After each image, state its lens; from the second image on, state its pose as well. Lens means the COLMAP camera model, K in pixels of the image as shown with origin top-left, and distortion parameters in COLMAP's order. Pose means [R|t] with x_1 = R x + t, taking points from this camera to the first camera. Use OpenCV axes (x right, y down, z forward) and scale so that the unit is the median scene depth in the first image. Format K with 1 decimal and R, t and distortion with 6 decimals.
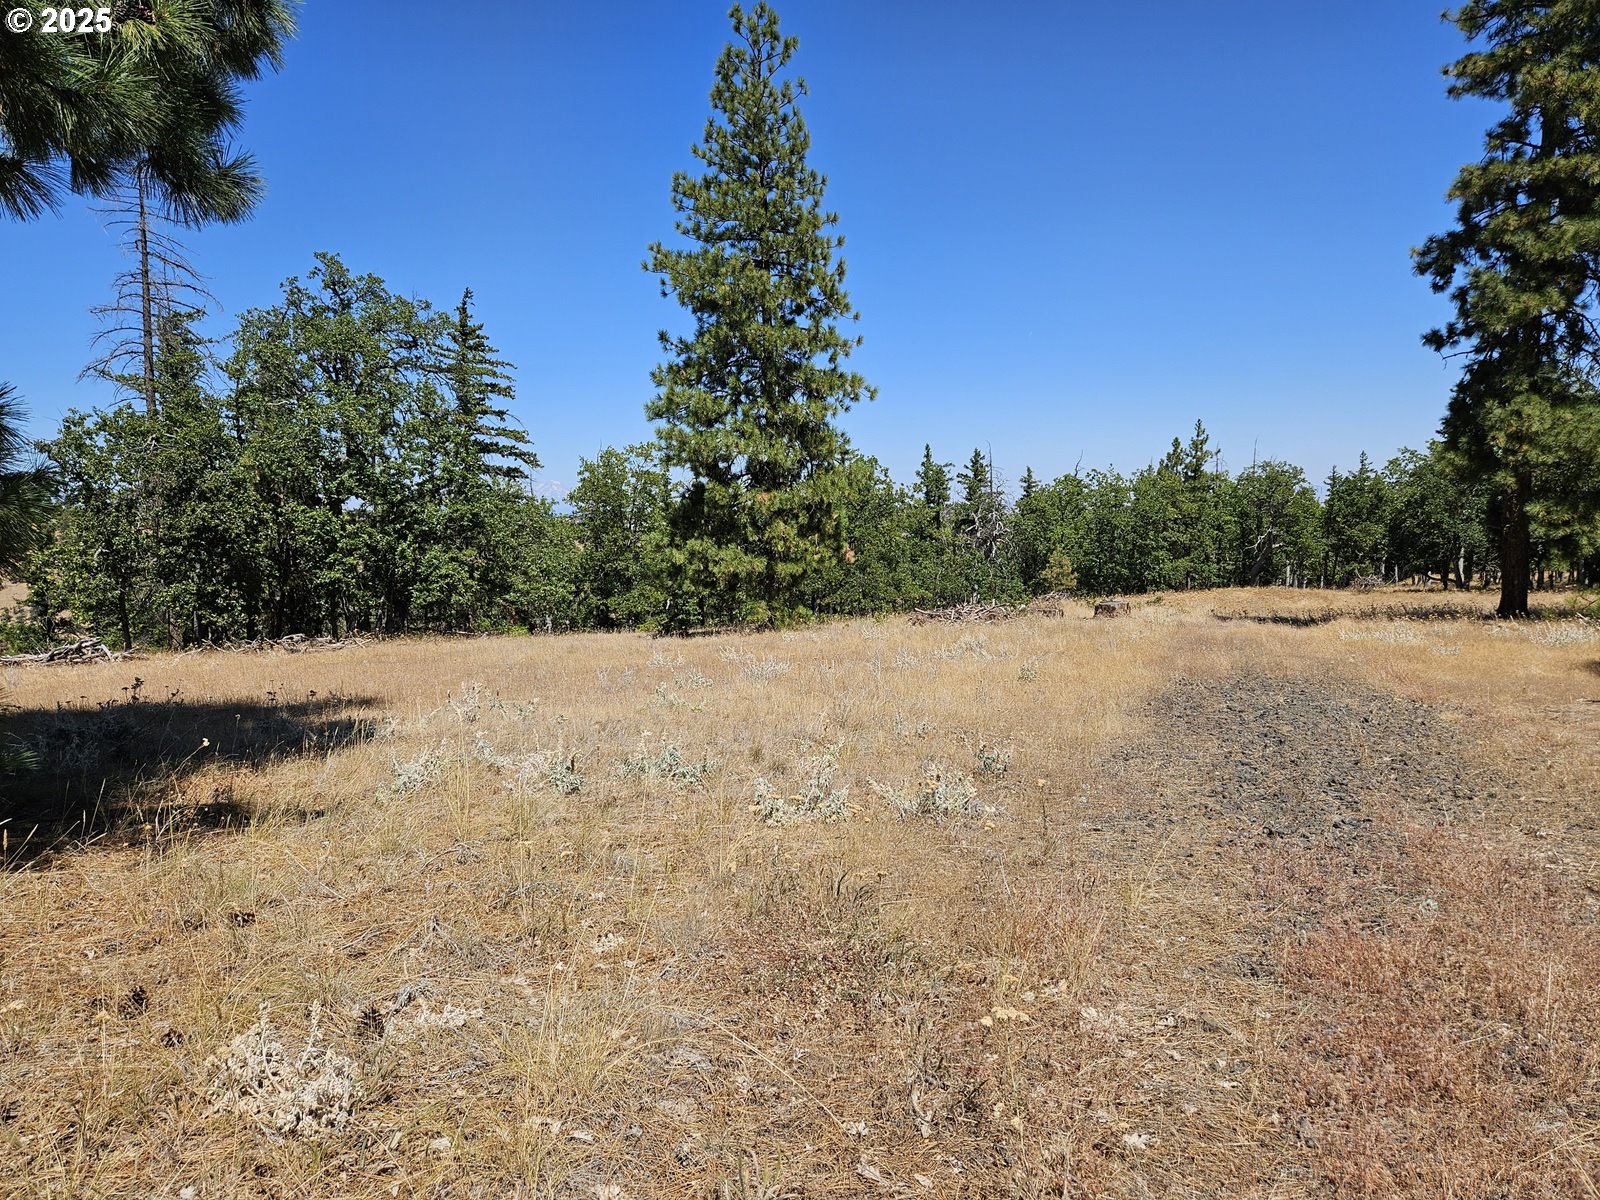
lens RADIAL K [[1067.3, 0, 778.5], [0, 1067.3, 621.7], [0, 0, 1]] dist [0.053173, -0.053250]
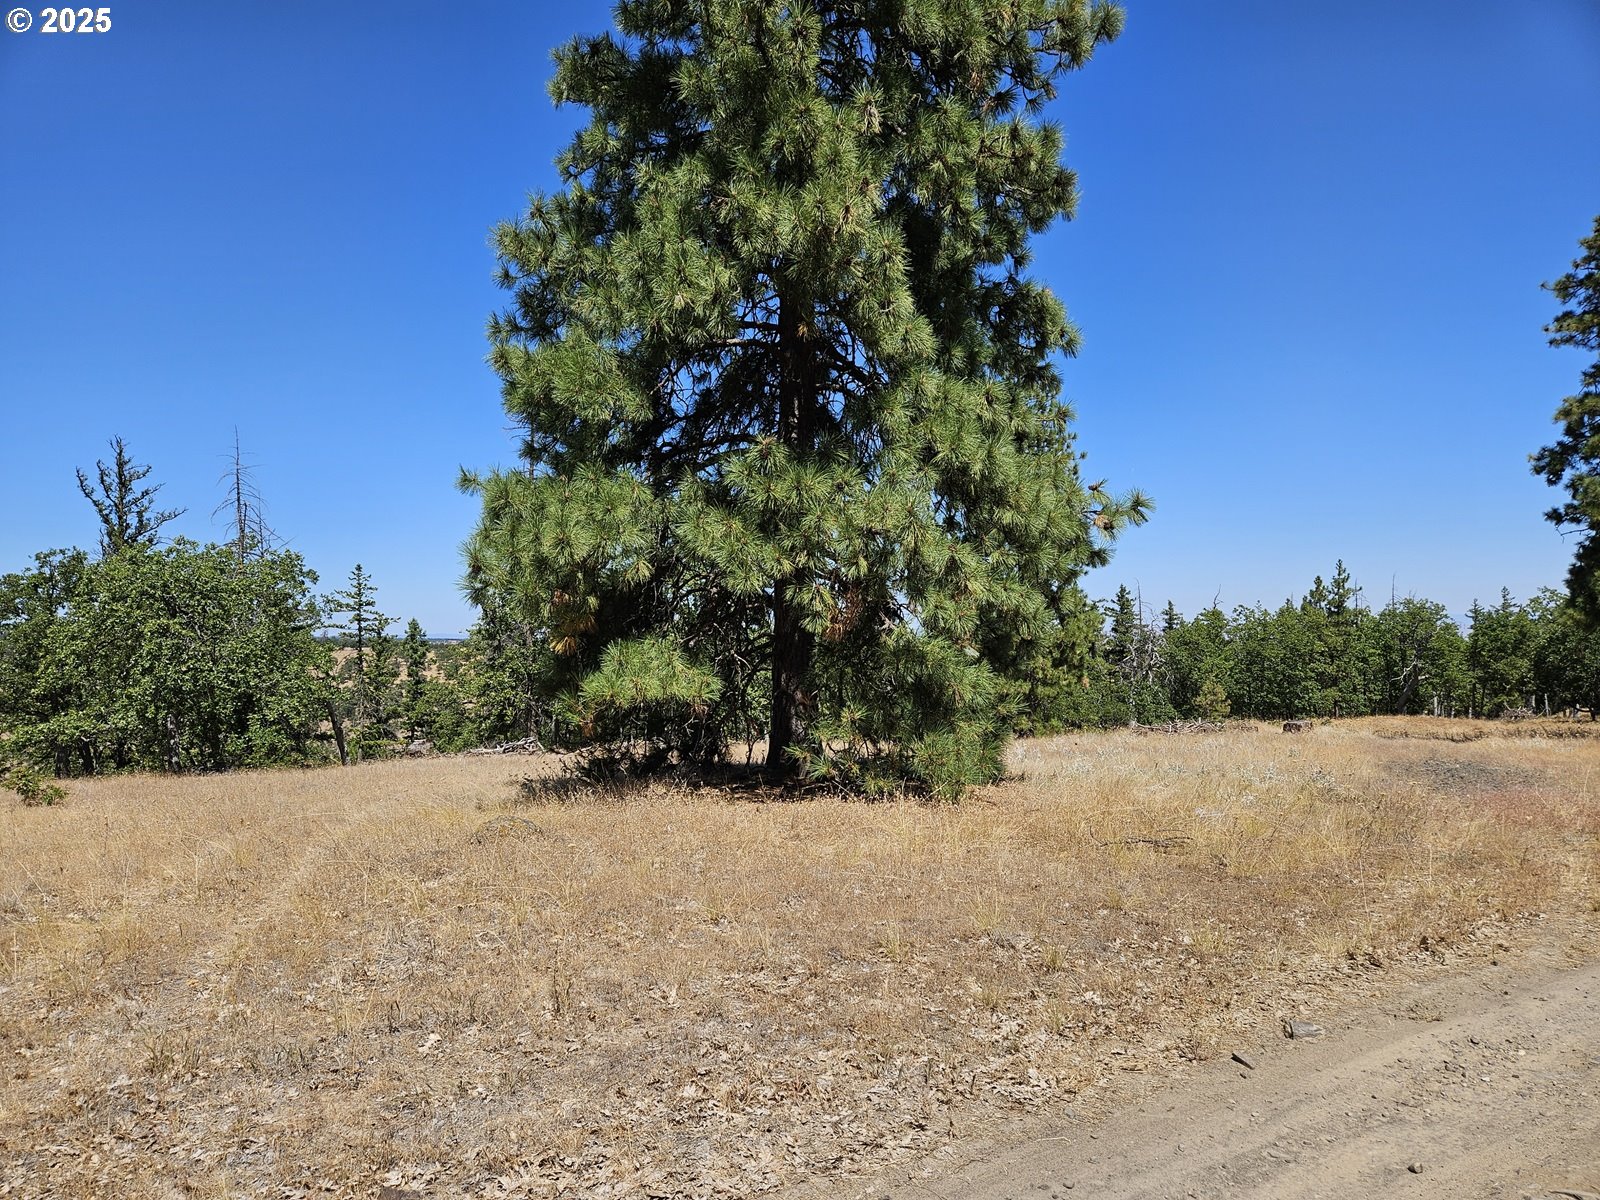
lens RADIAL K [[1067.3, 0, 763.5], [0, 1067.3, 615.4], [0, 0, 1]] dist [0.053173, -0.053250]
pose [[0.993911, 0.003260, -0.110136, -0.085834], [-0.016689, 0.992485, -0.121226, 0.011039], [0.108913, 0.122326, 0.986496, -0.165668]]
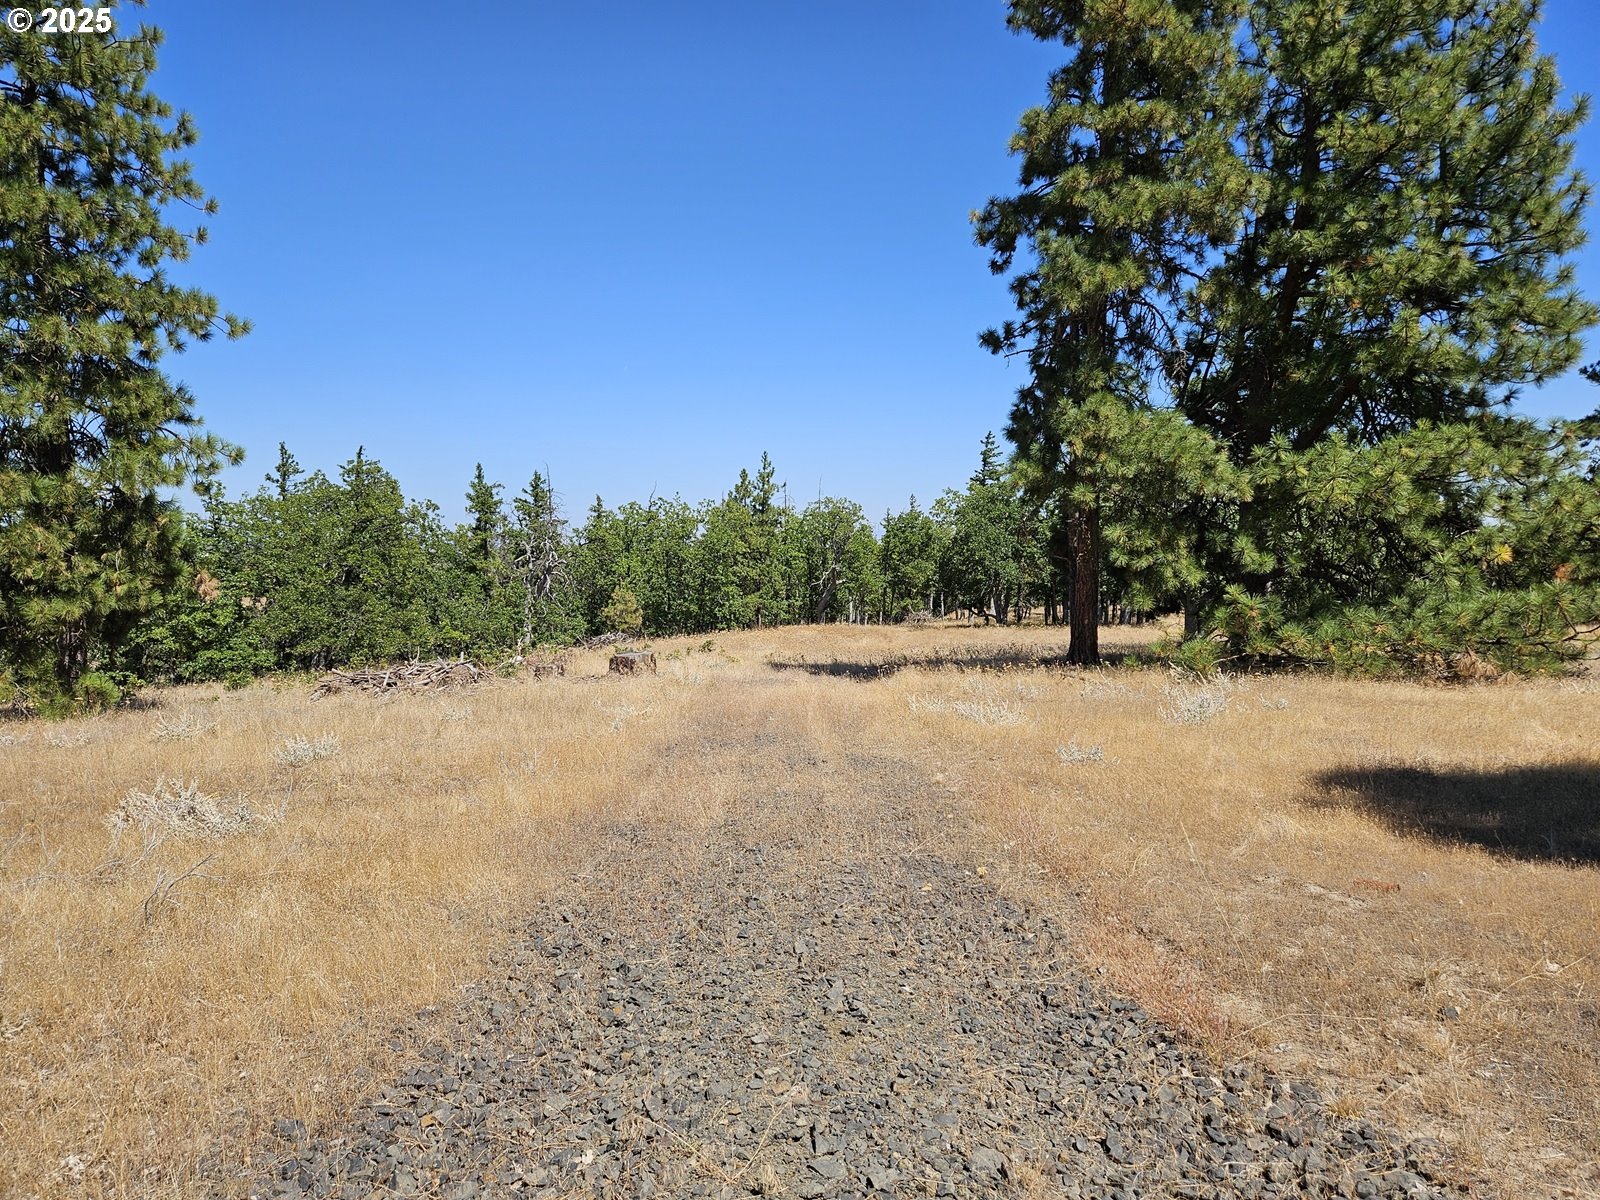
lens RADIAL K [[1067.3, 0, 804.4], [0, 1067.3, 614.4], [0, 0, 1]] dist [0.053173, -0.053250]
pose [[0.922785, -0.006546, 0.385260, 0.068529], [0.021971, 0.999123, -0.035649, -0.007798], [-0.384689, 0.041361, 0.922119, 0.137884]]
